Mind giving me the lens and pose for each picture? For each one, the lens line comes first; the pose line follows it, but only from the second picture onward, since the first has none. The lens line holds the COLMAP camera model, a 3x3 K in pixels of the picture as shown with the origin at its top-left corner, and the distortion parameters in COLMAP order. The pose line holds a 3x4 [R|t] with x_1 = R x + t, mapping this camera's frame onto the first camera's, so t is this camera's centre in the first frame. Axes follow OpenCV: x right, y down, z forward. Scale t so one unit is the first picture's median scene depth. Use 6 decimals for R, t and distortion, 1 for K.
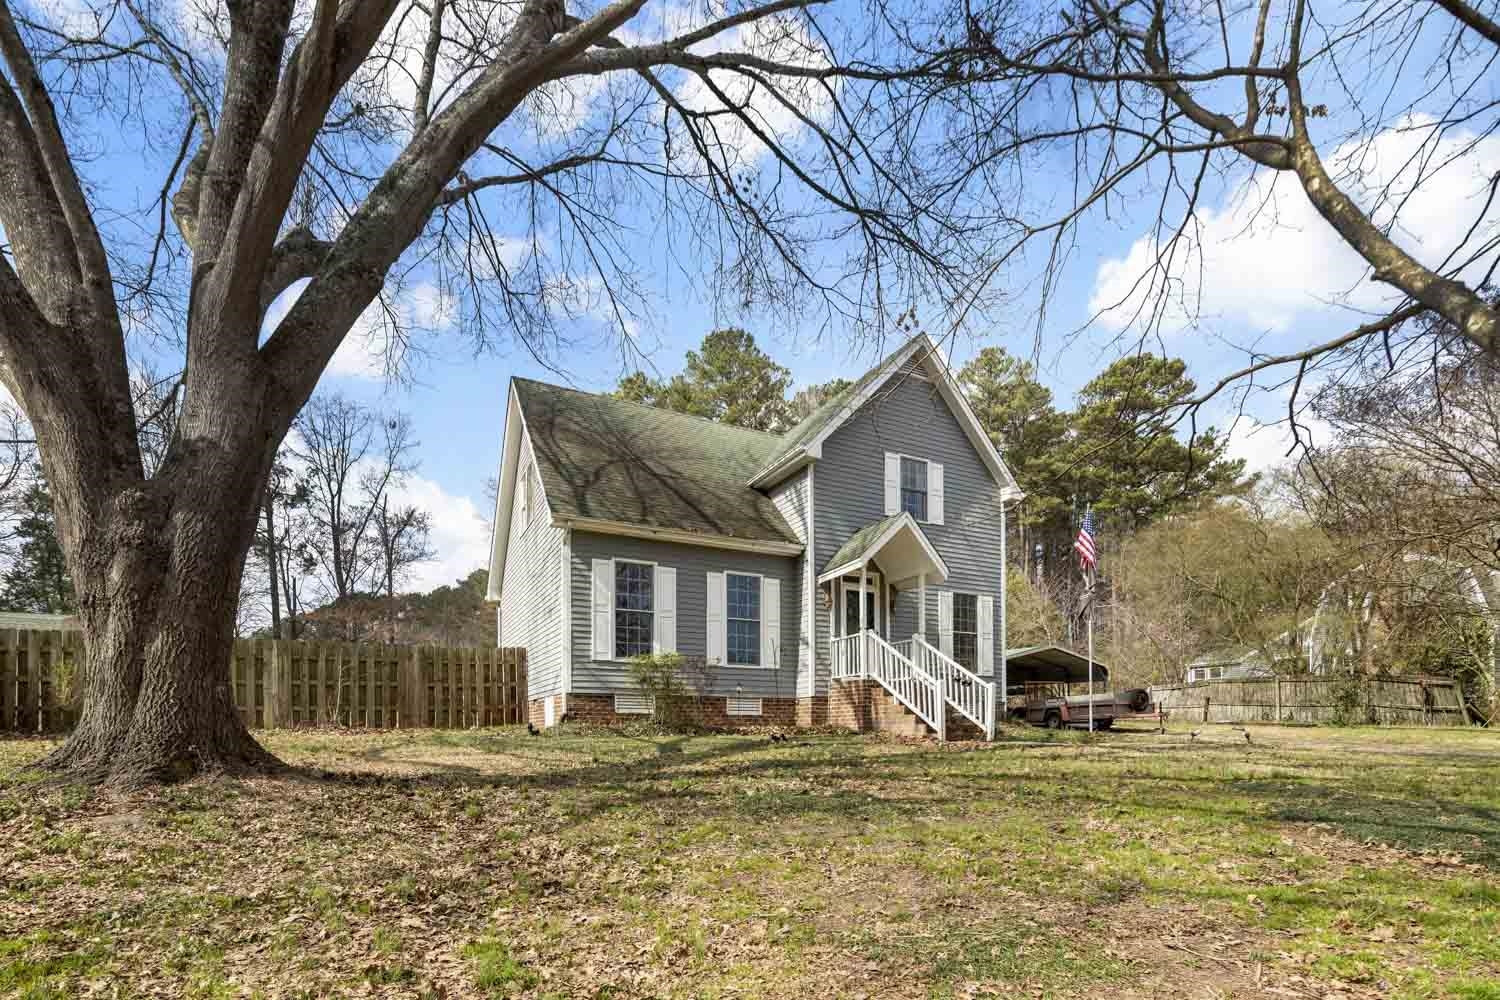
lens RADIAL K [[722.7, 0, 750.0], [0, 722.7, 500.0], [0, 0, 1]] dist [0.005612, -0.006792]
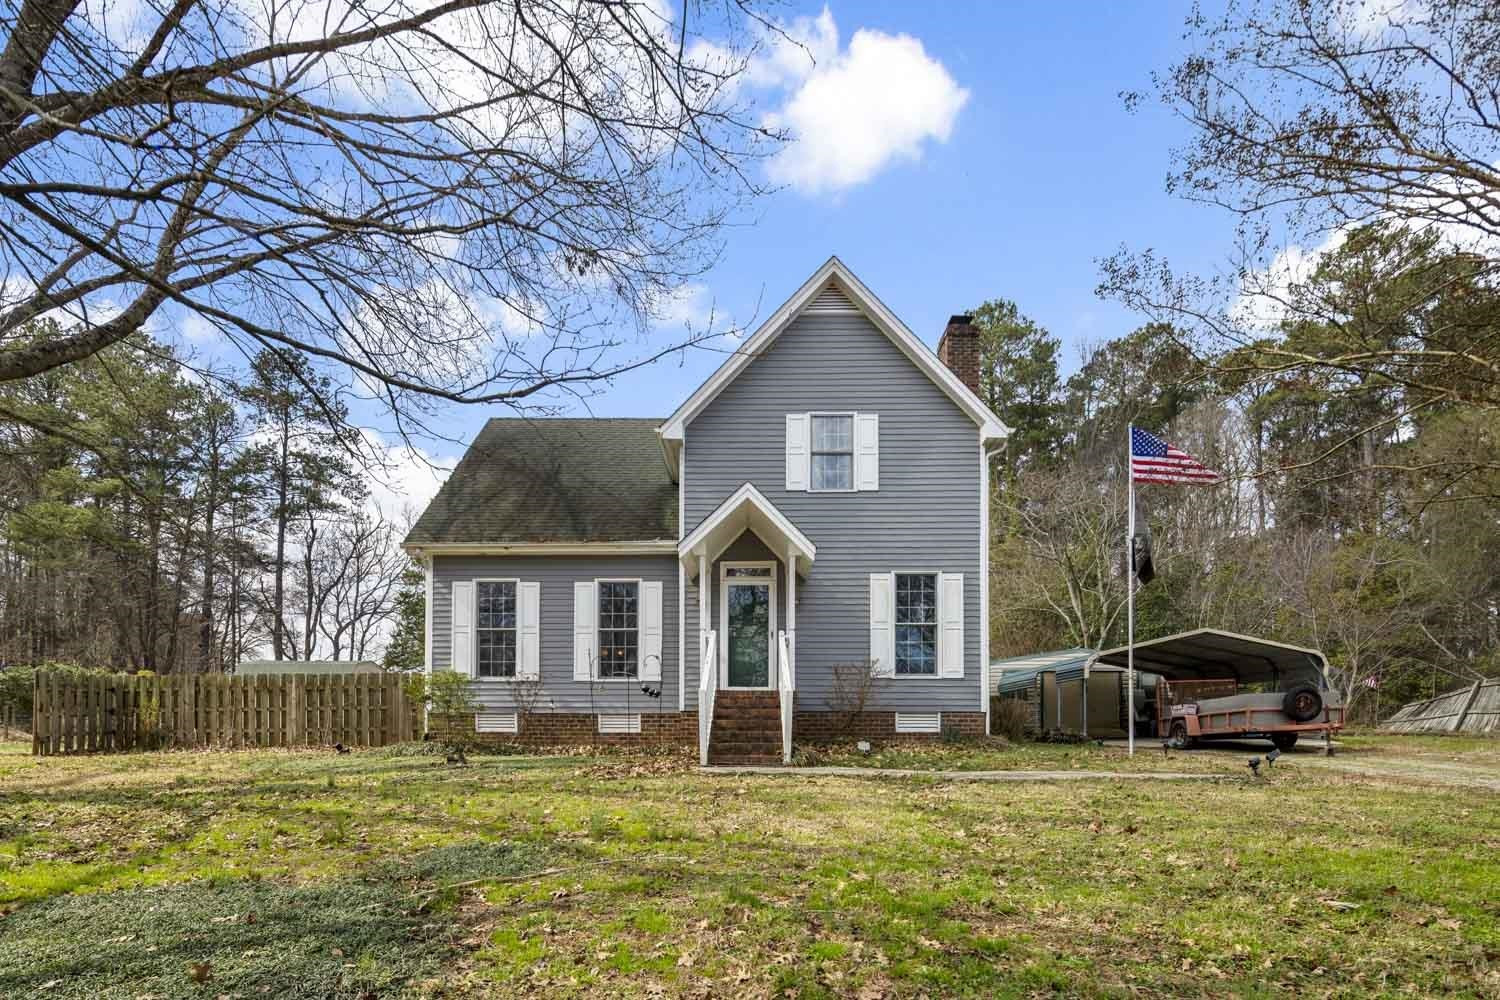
lens RADIAL K [[722.7, 0, 750.0], [0, 722.7, 500.0], [0, 0, 1]] dist [0.005612, -0.006792]
pose [[0.879784, -0.154009, -0.449734, 0.592170], [0.144238, 0.987948, -0.056154, 0.078822], [0.452962, -0.015466, 0.891396, 0.253956]]
